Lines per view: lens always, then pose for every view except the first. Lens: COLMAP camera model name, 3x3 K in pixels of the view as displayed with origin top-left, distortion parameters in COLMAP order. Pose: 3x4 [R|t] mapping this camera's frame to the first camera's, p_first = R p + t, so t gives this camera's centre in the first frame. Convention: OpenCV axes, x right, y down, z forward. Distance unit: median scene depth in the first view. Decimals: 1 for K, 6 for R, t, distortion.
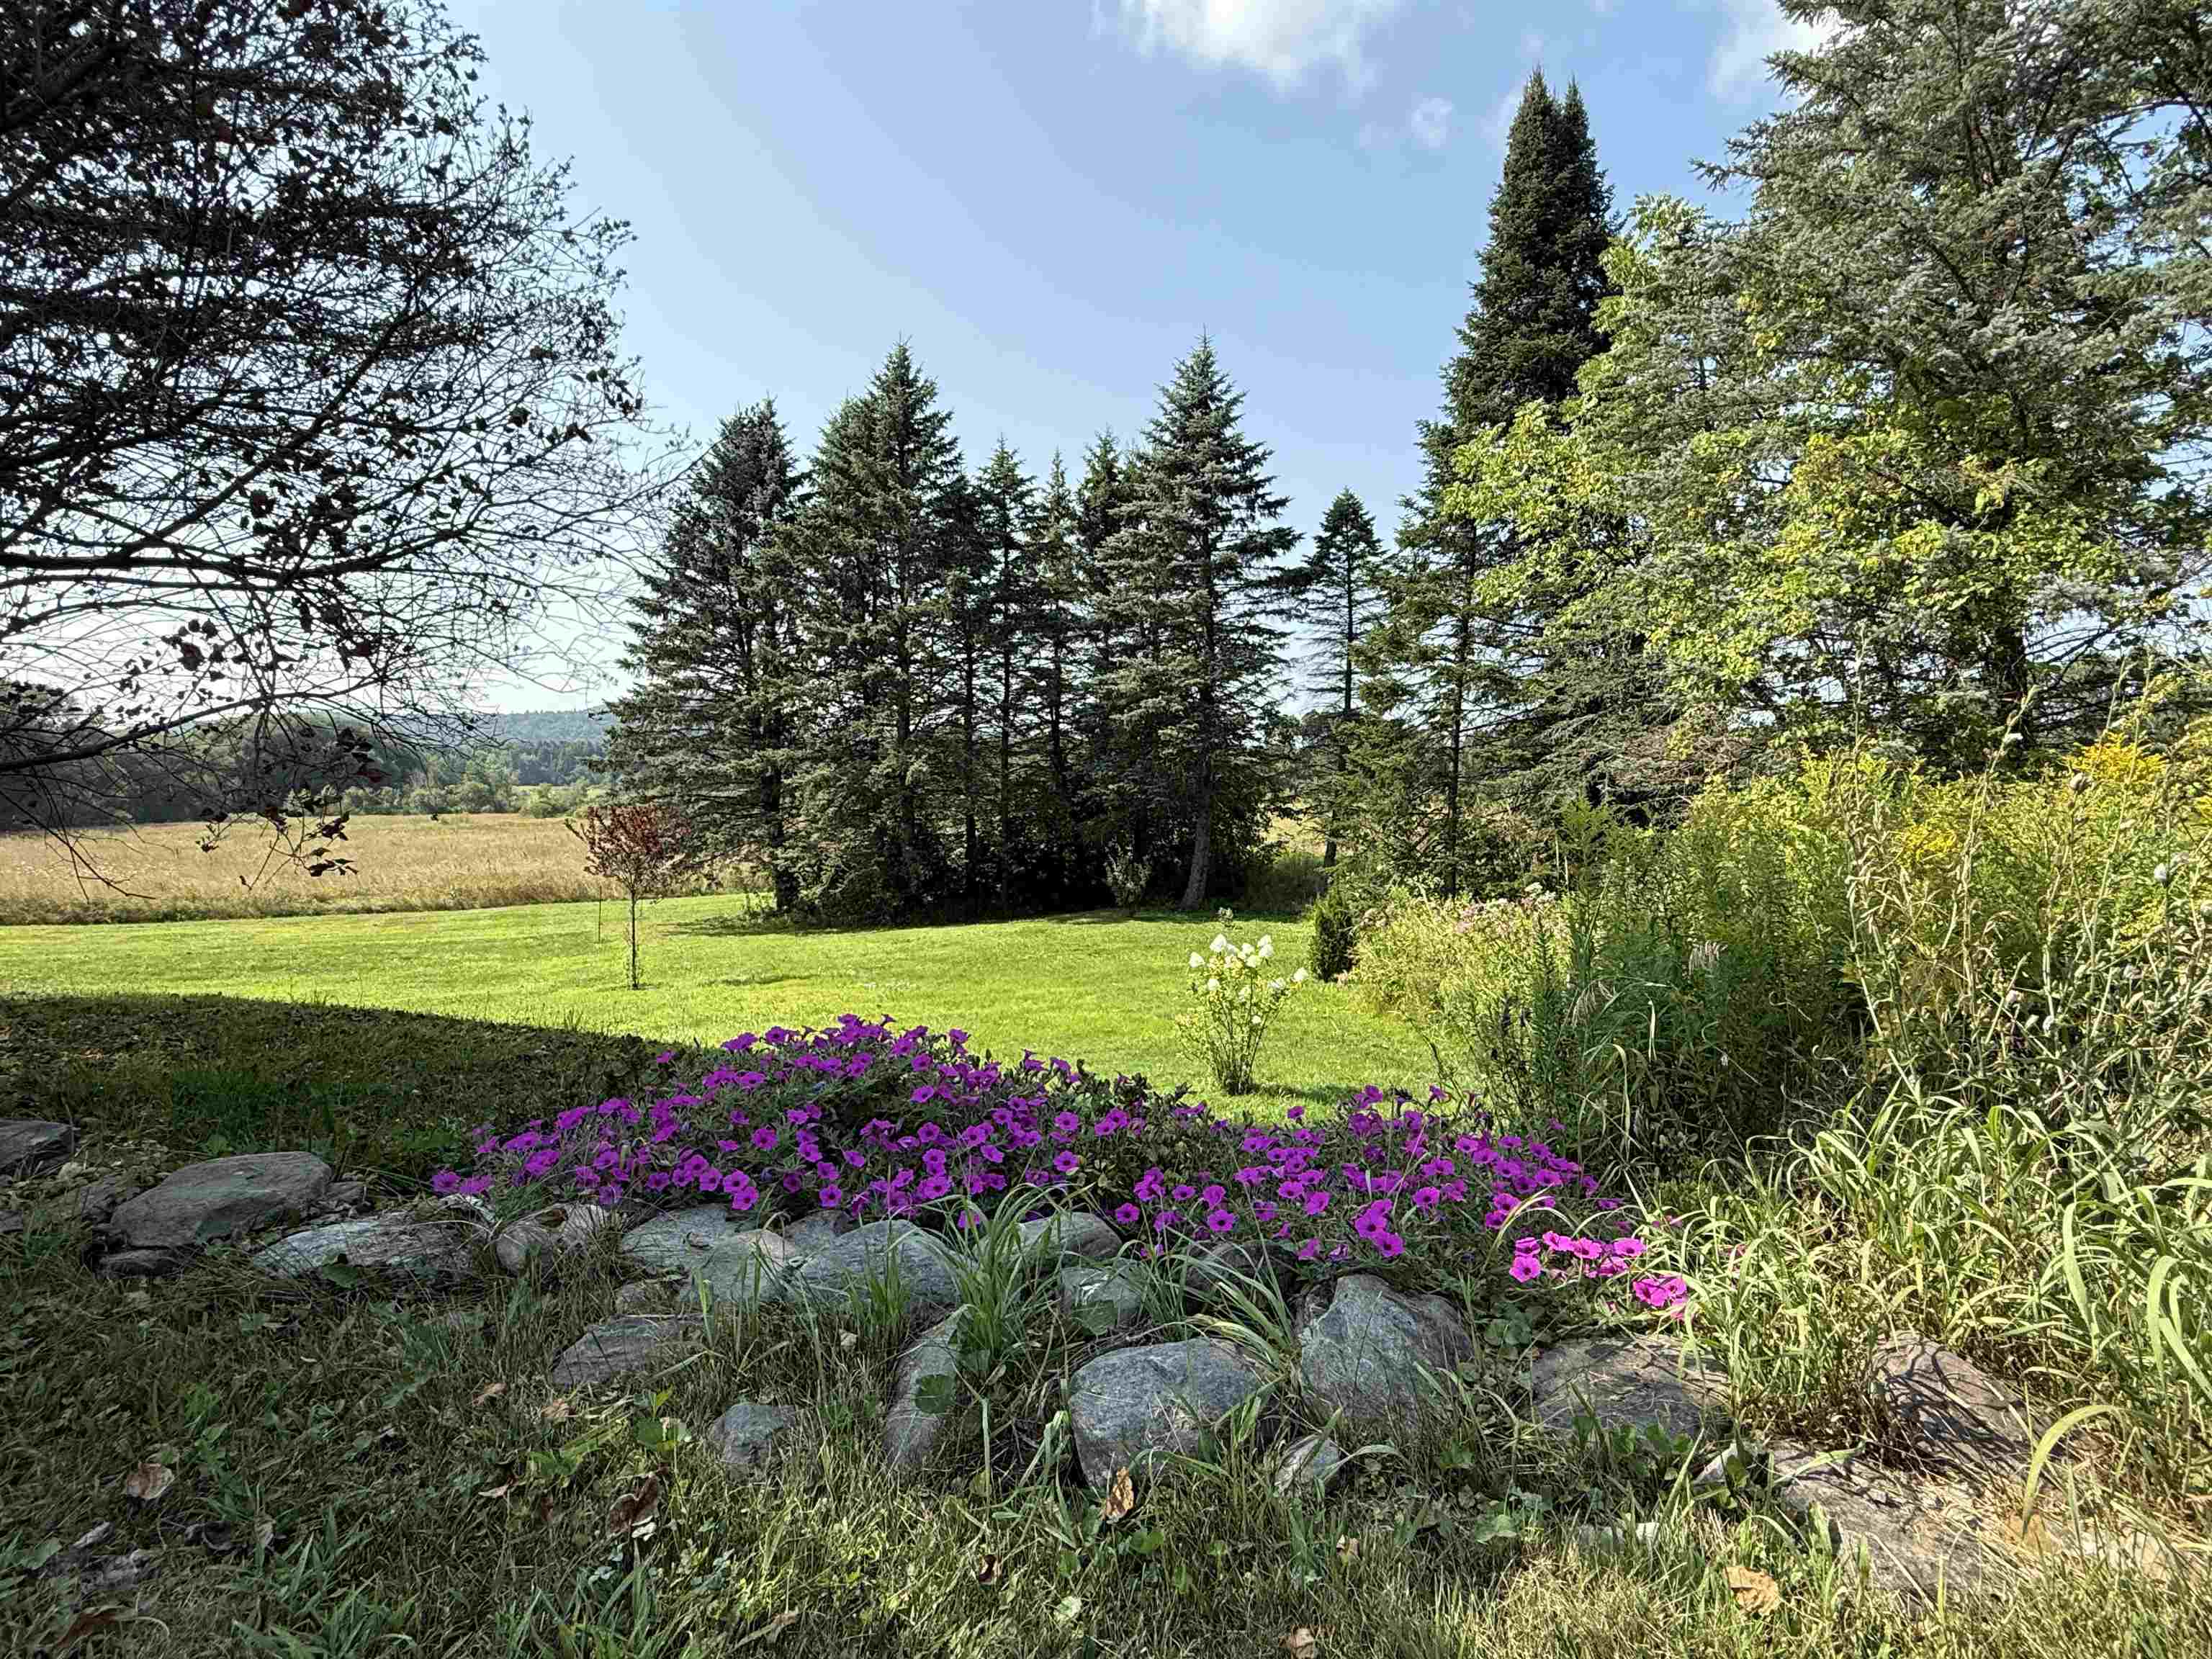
lens RADIAL K [[1138.3, 0, 1098.6], [0, 1138.3, 831.2], [0, 0, 1]] dist [0.000586, 0.000829]
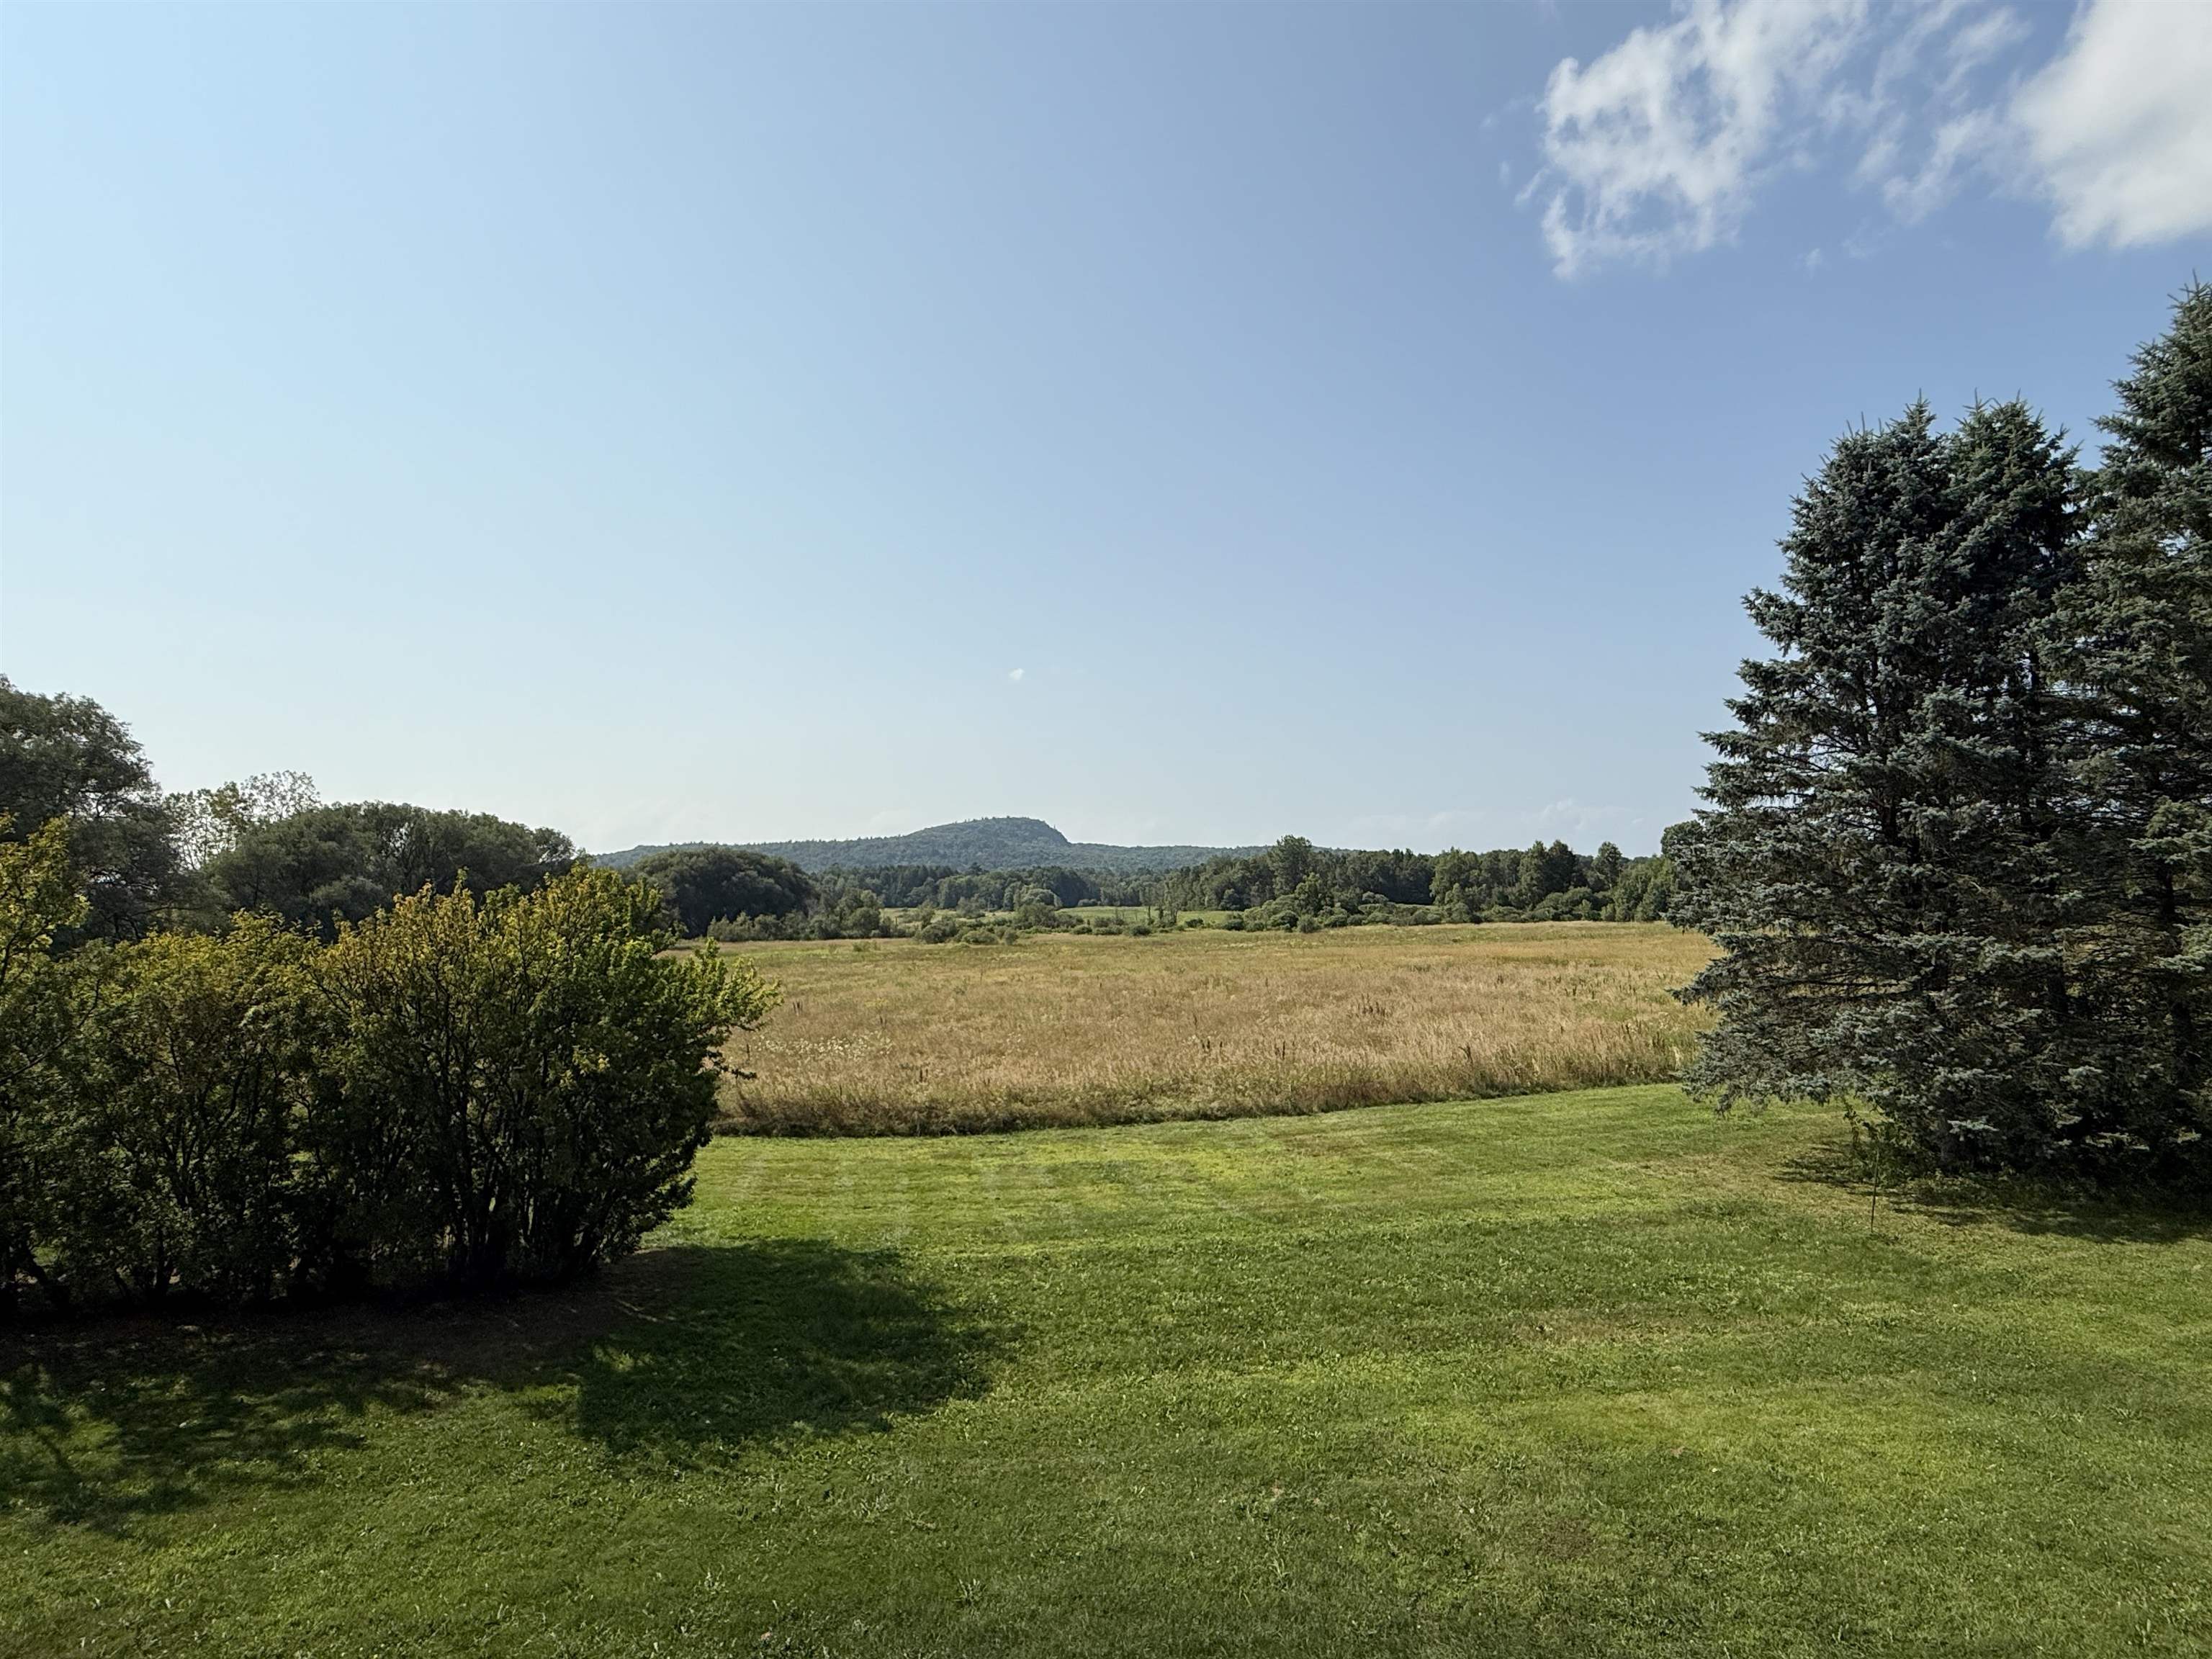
lens RADIAL K [[1138.3, 0, 1098.6], [0, 1138.3, 831.2], [0, 0, 1]] dist [0.000586, 0.000829]
pose [[0.968083, -0.031553, -0.248635, -0.501860], [0.006620, 0.994917, -0.100485, -0.048221], [0.250542, 0.095632, 0.963371, 0.194050]]
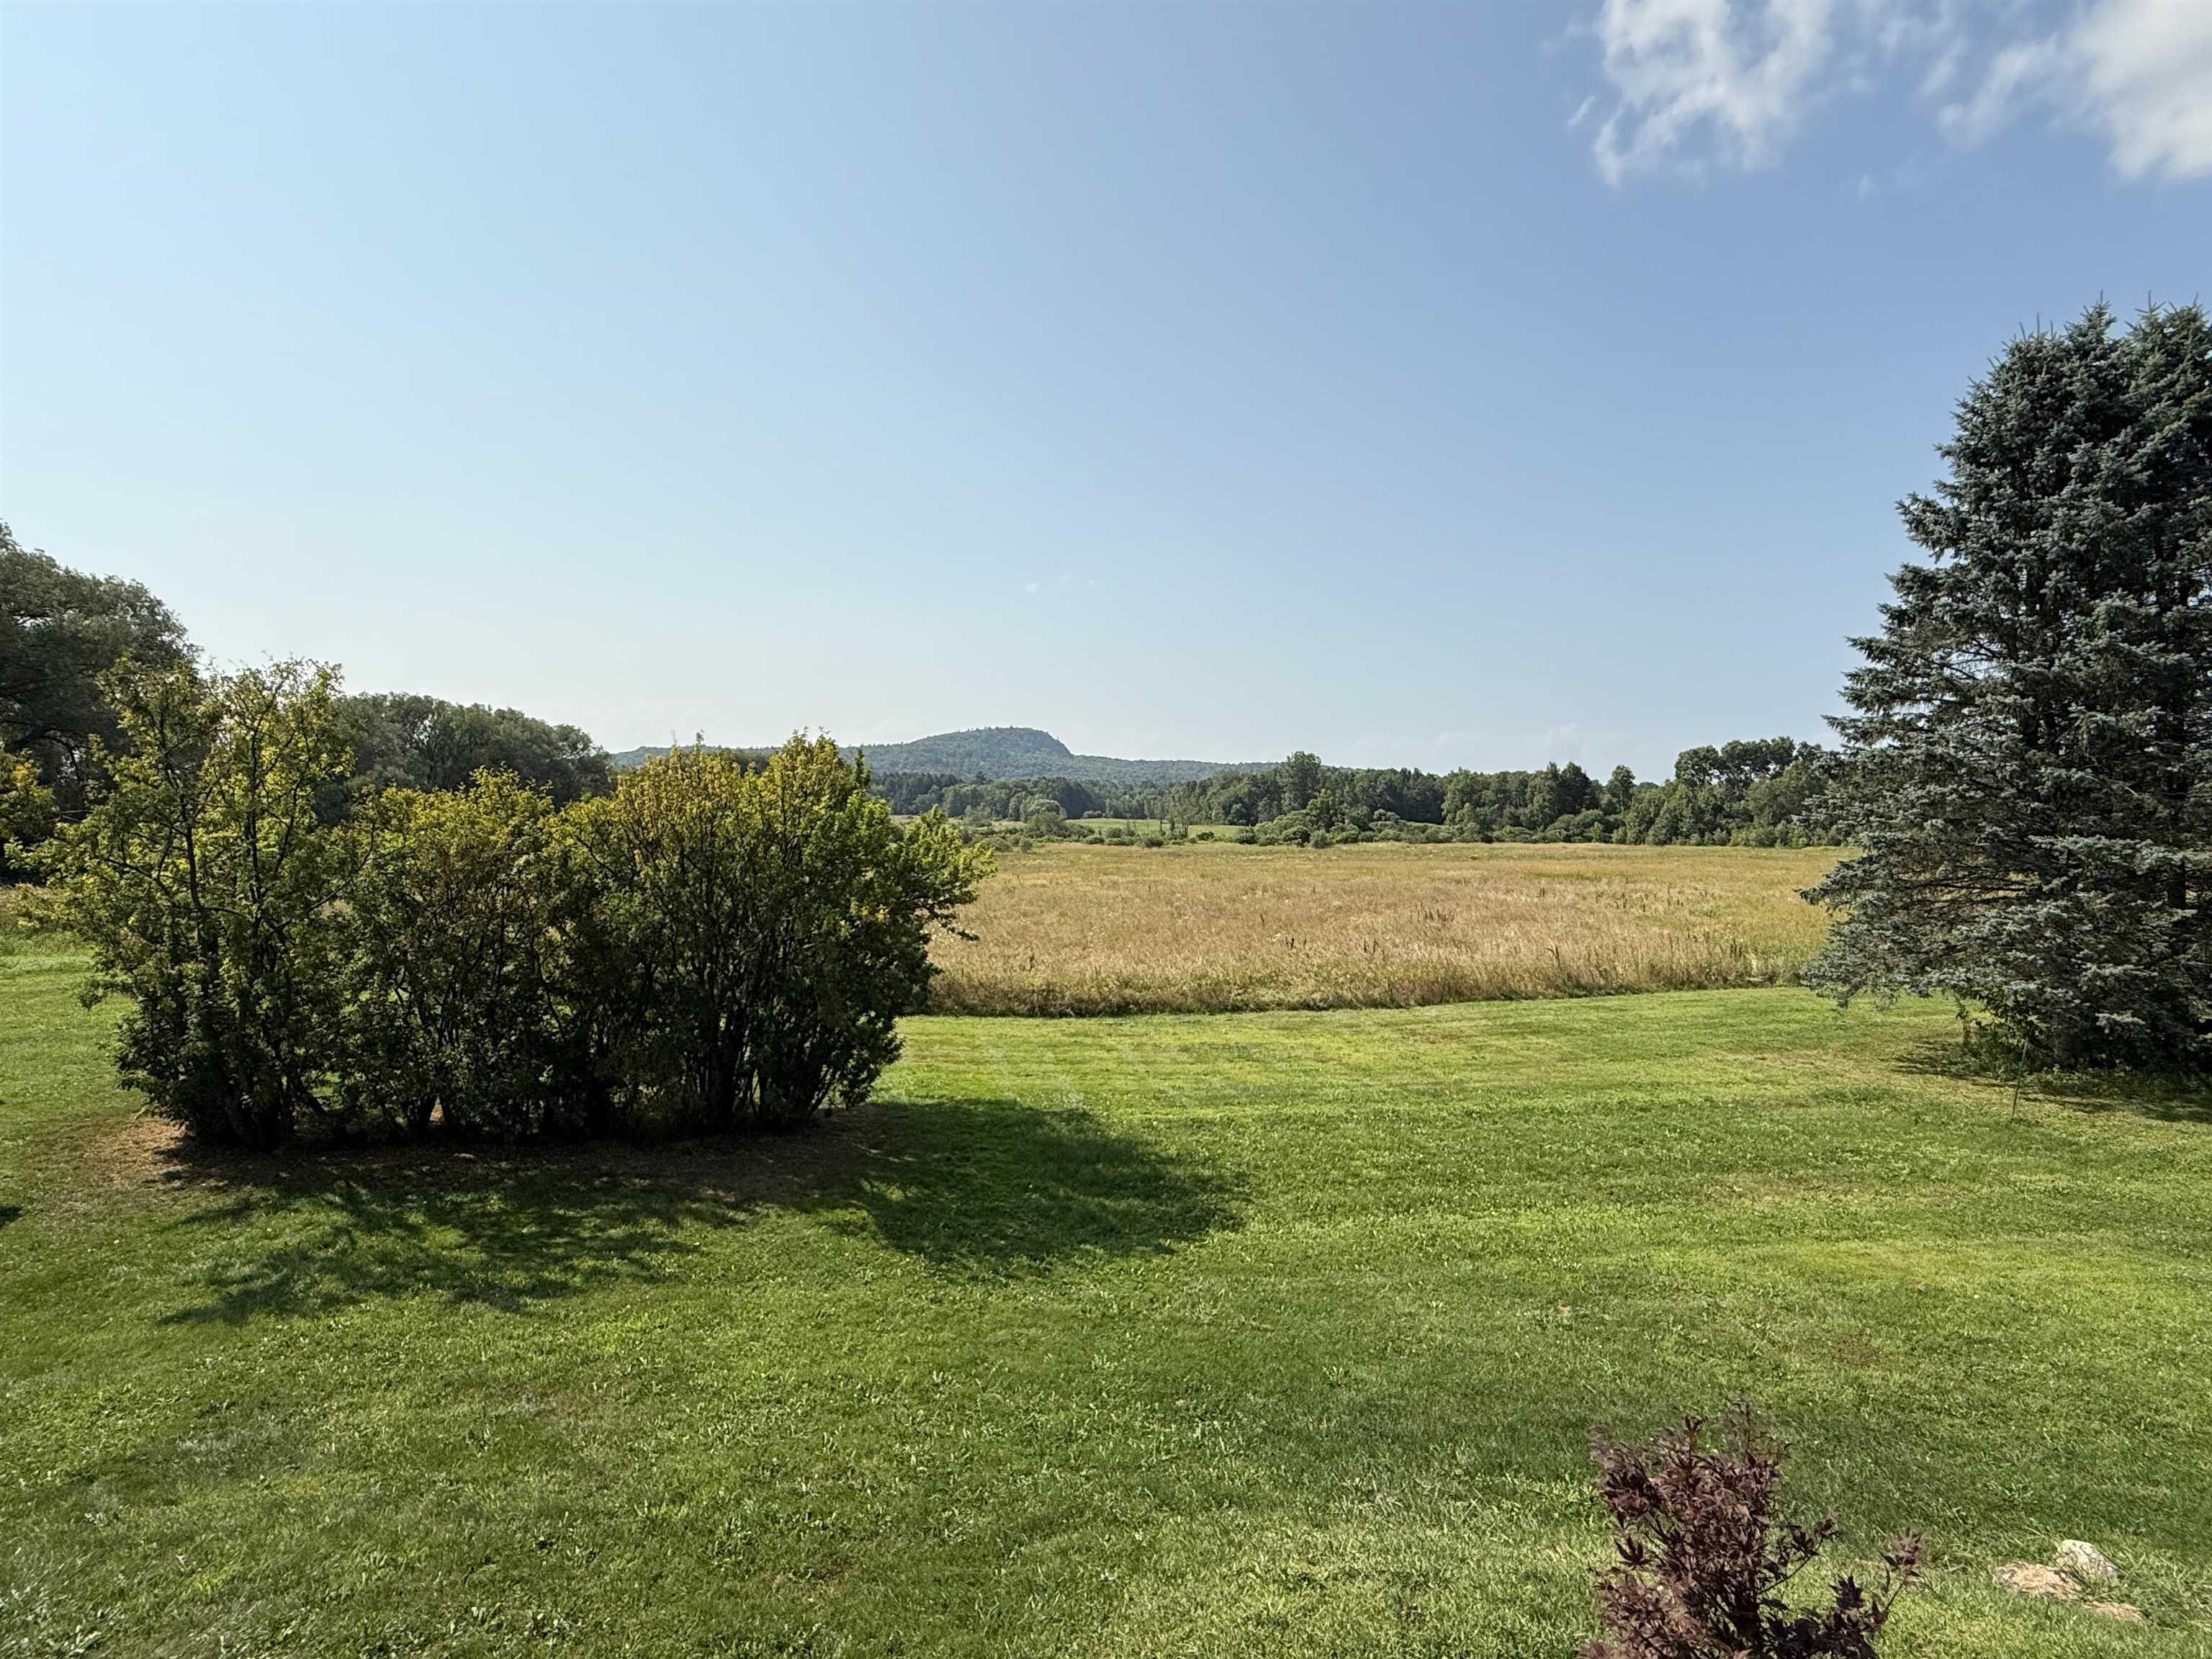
lens RADIAL K [[1138.3, 0, 1098.6], [0, 1138.3, 831.2], [0, 0, 1]] dist [0.000586, 0.000829]
pose [[0.967991, 0.011109, -0.250738, -0.575048], [-0.017694, 0.999555, -0.024026, -0.033495], [0.250359, 0.027694, 0.967757, 0.163011]]
